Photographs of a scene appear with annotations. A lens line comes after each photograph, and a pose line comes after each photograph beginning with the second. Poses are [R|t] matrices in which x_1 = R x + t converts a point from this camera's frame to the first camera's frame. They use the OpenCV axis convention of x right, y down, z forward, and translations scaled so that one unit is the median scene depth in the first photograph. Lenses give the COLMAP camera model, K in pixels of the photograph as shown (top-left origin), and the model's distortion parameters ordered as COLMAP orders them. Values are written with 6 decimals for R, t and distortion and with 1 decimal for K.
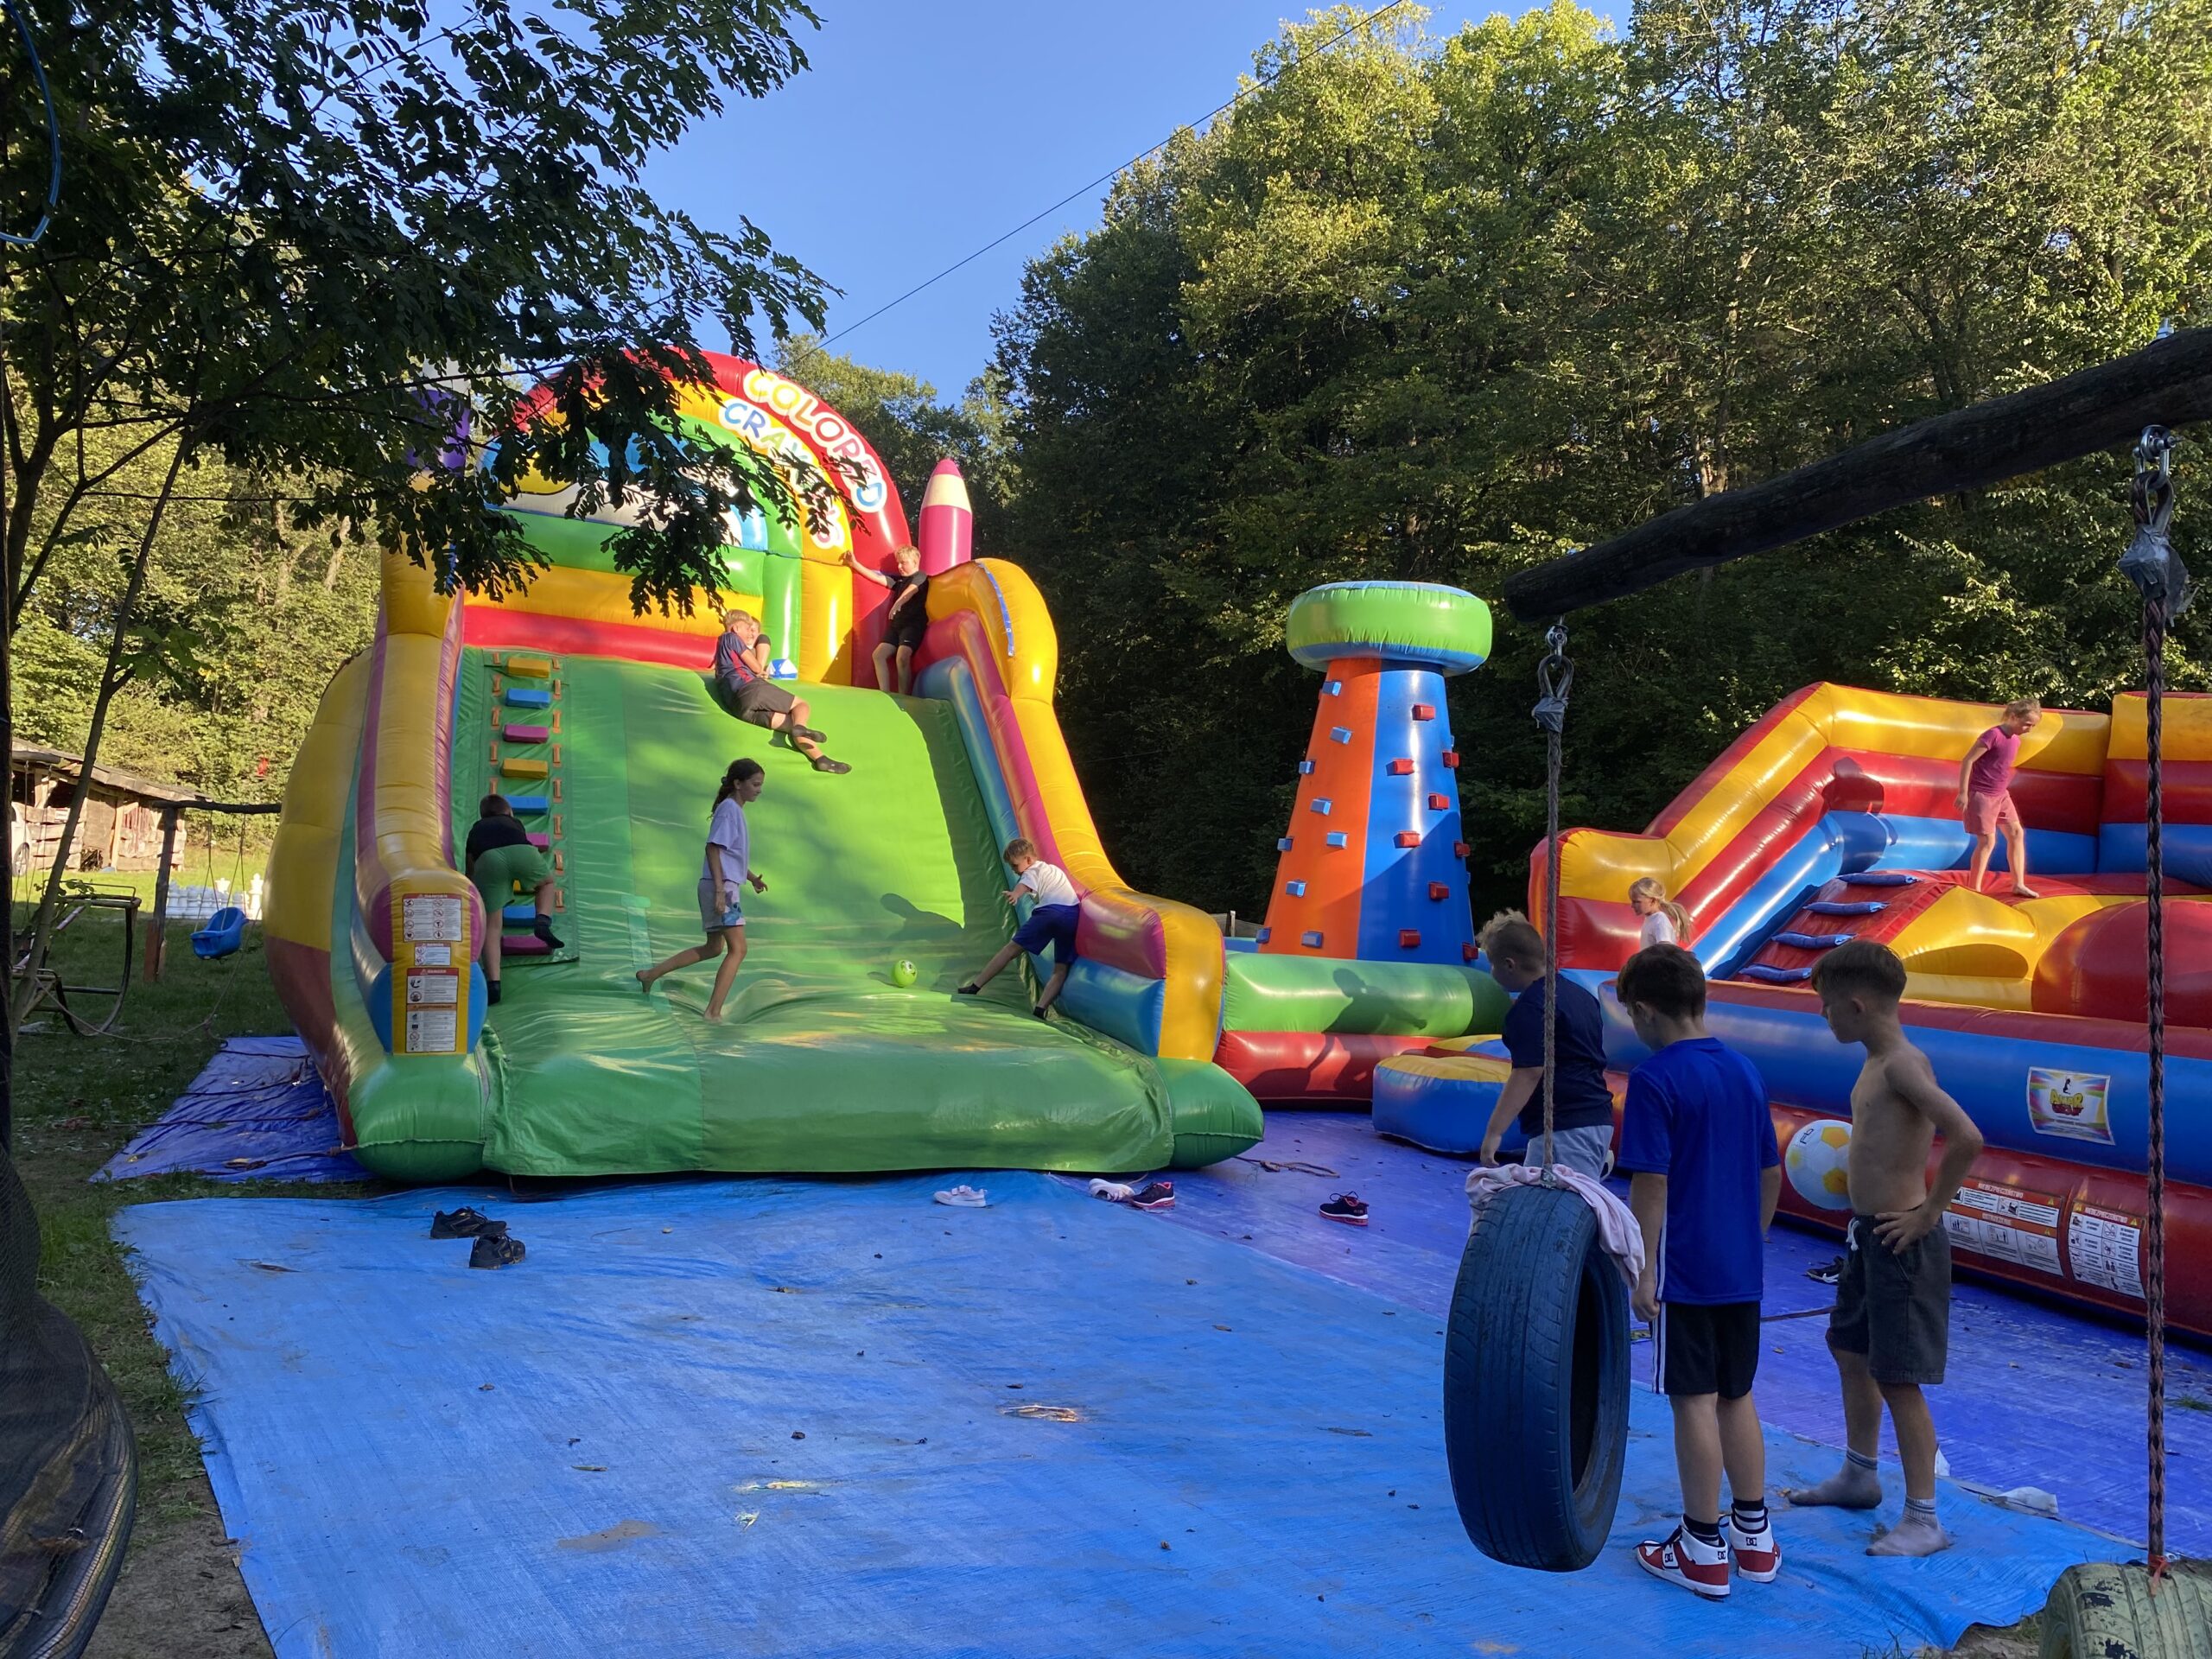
lens RADIAL K [[1704.6, 0, 1127.1], [0, 1704.6, 836.3], [0, 0, 1]] dist [0.040605, -0.041475]
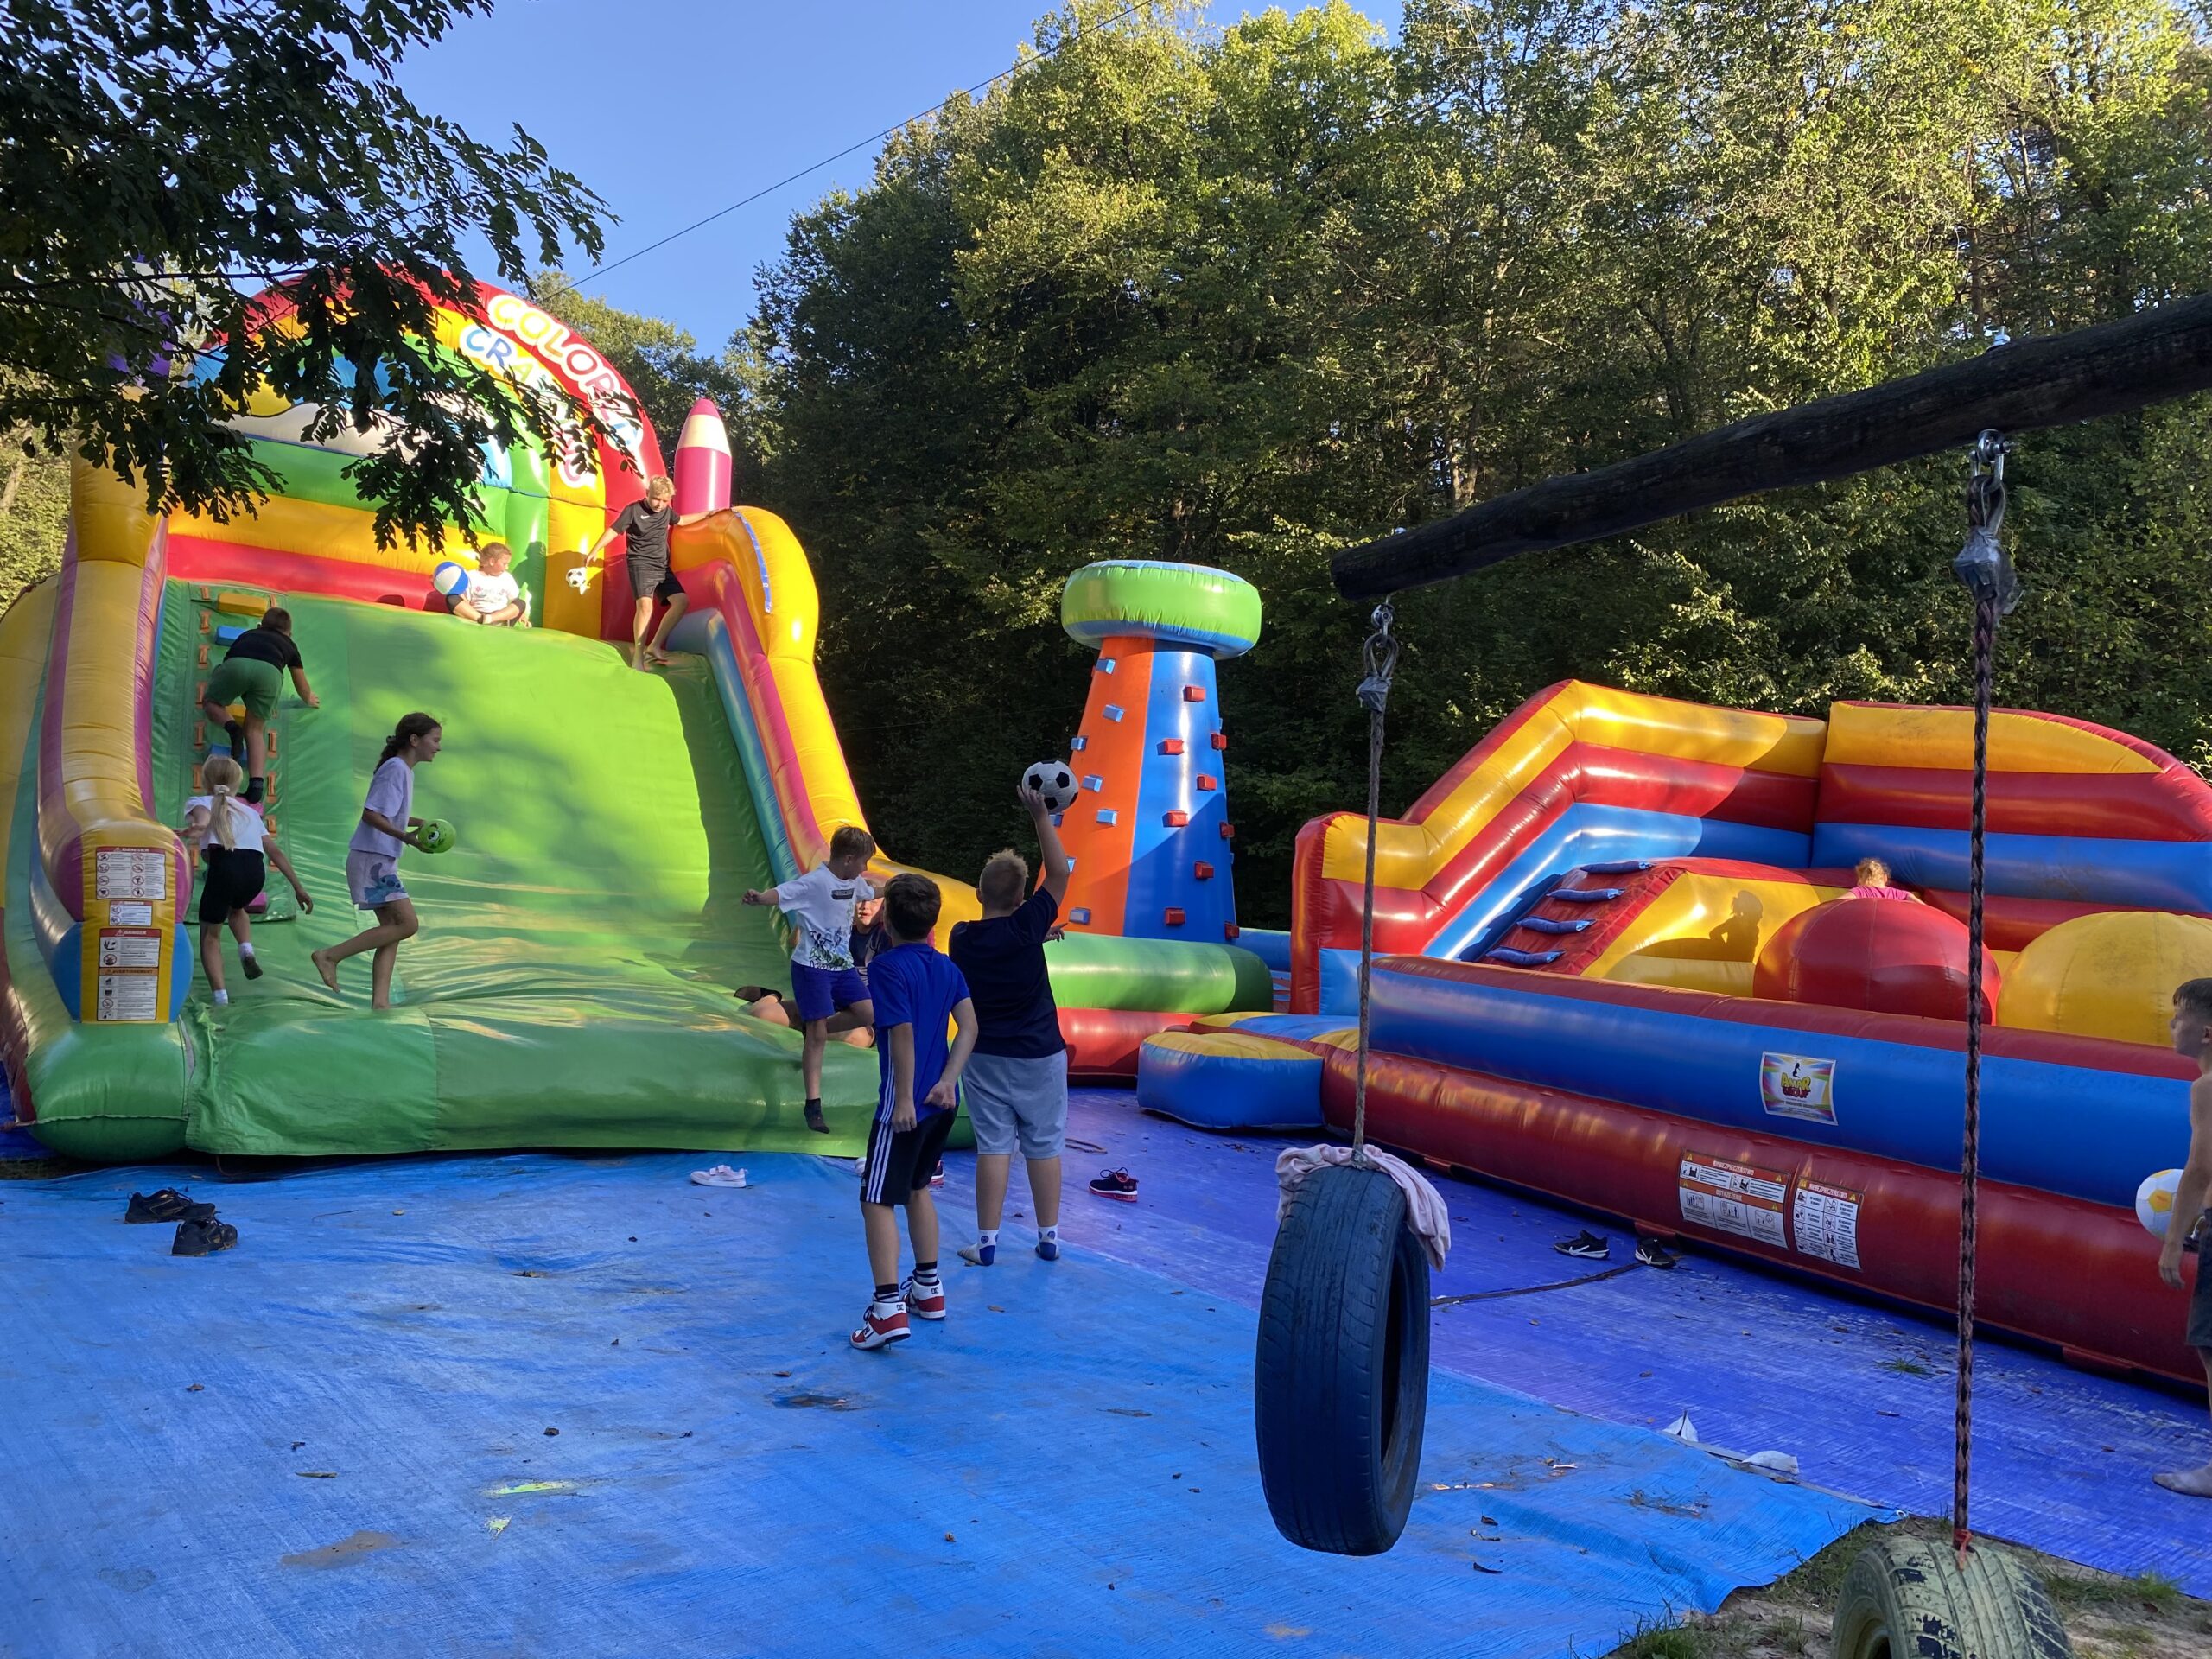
lens RADIAL K [[1704.6, 0, 1136.2], [0, 1704.6, 838.6], [0, 0, 1]] dist [0.040605, -0.041475]
pose [[0.988447, 0.027618, 0.149027, -0.008907], [-0.029872, 0.999470, 0.012910, 0.001138], [-0.148591, -0.017213, 0.988749, 0.010831]]
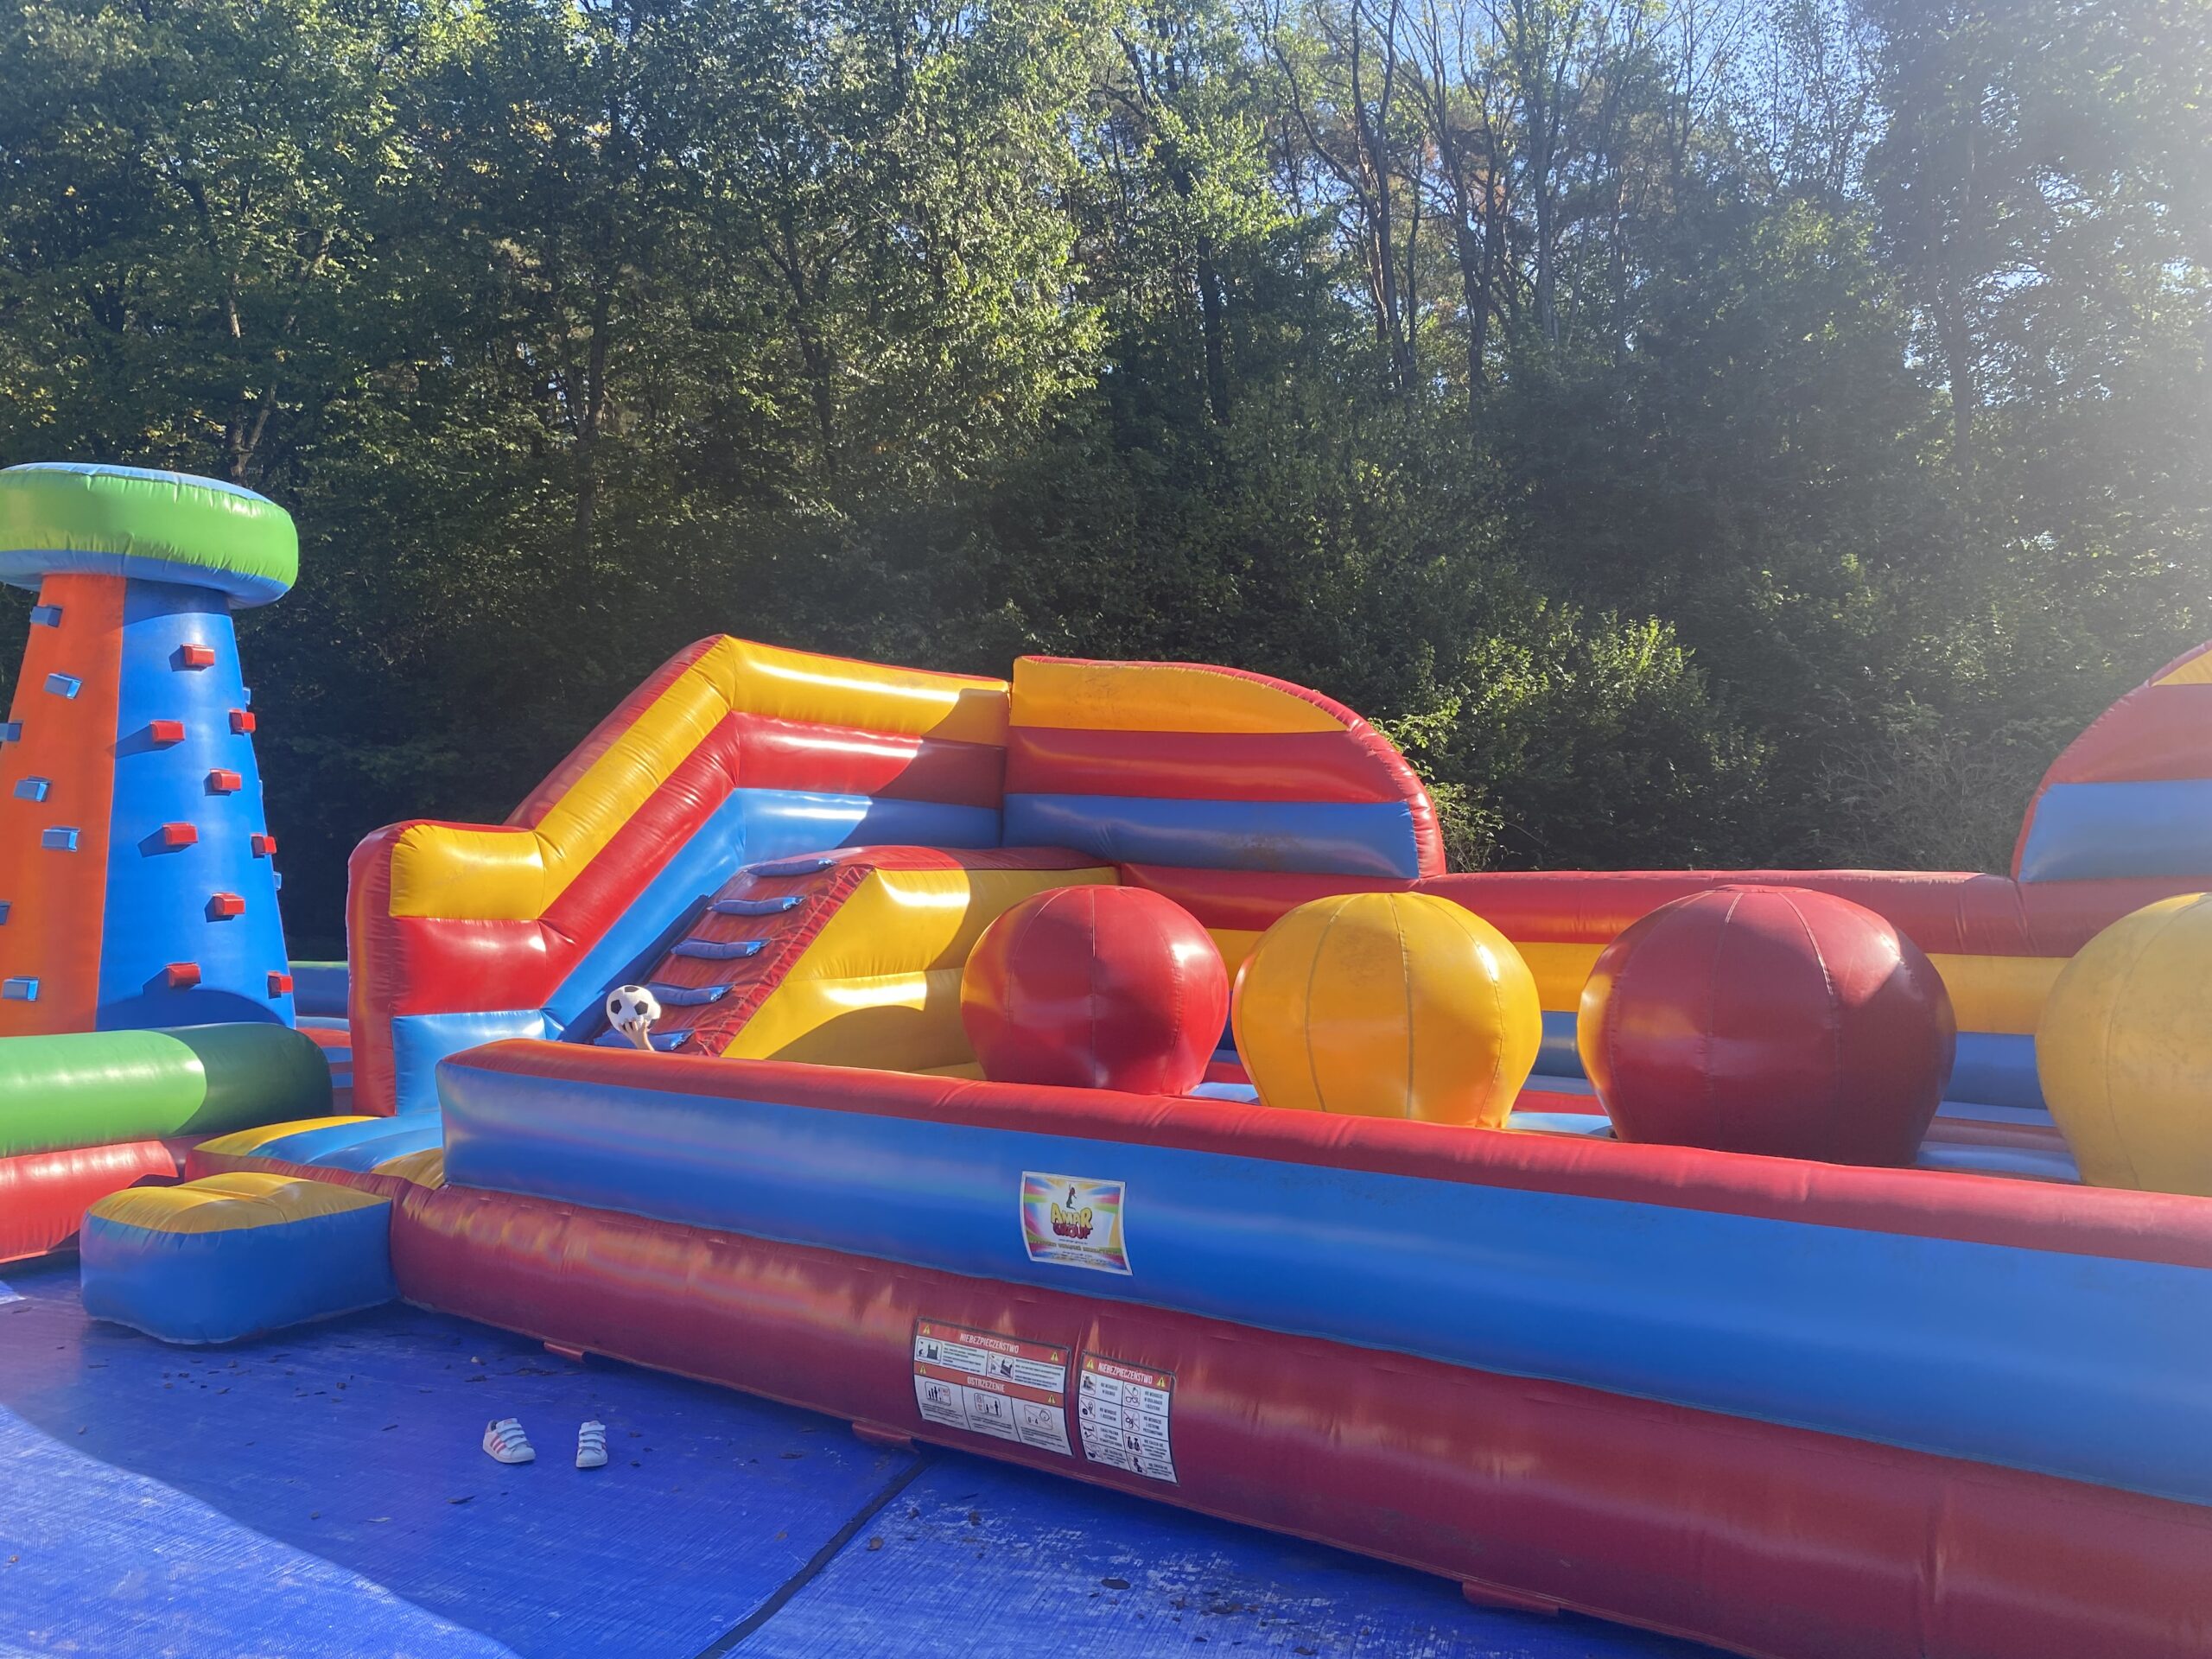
lens RADIAL K [[1704.6, 0, 1129.4], [0, 1704.6, 823.9], [0, 0, 1]] dist [0.040605, -0.041475]
pose [[0.809154, -0.029910, 0.586835, 0.078848], [0.017022, 0.999478, 0.027471, -0.018472], [-0.587350, -0.012239, 0.809241, 0.218378]]
